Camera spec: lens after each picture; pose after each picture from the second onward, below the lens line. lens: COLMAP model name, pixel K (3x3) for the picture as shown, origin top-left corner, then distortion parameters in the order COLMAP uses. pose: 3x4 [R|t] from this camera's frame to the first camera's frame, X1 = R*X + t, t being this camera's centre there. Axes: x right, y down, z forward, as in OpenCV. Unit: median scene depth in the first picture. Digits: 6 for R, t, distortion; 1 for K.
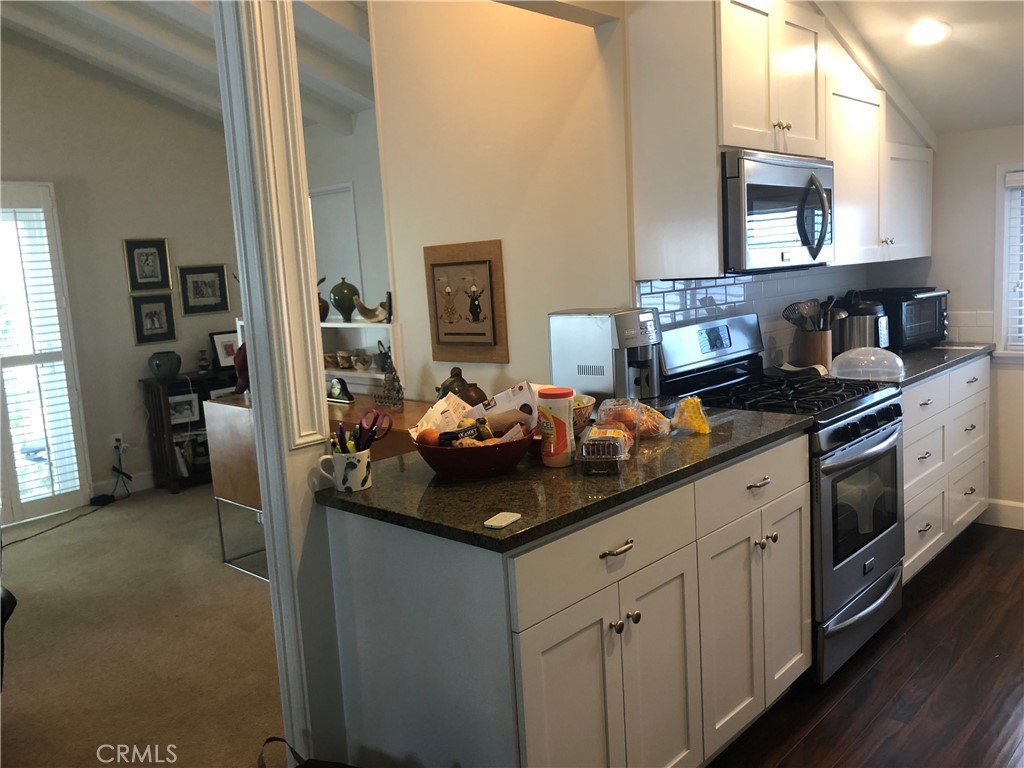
lens RADIAL K [[833.1, 0, 519.3], [0, 833.1, 369.5], [0, 0, 1]] dist [0.007960, -0.008054]
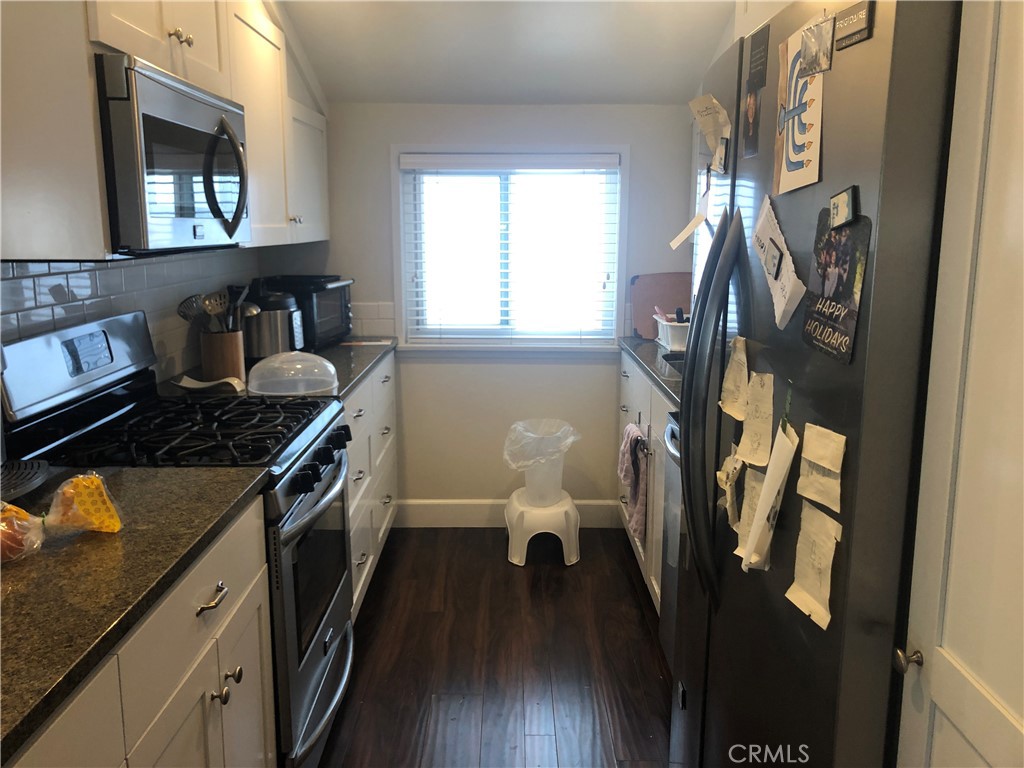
lens RADIAL K [[851.0, 0, 510.5], [0, 851.0, 374.1], [0, 0, 1]] dist [0.005912, 0.010263]
pose [[0.736595, -0.061647, 0.673519, 0.025379], [0.043609, 0.998094, 0.043662, -0.033485], [-0.674927, -0.002790, 0.737879, 0.273610]]
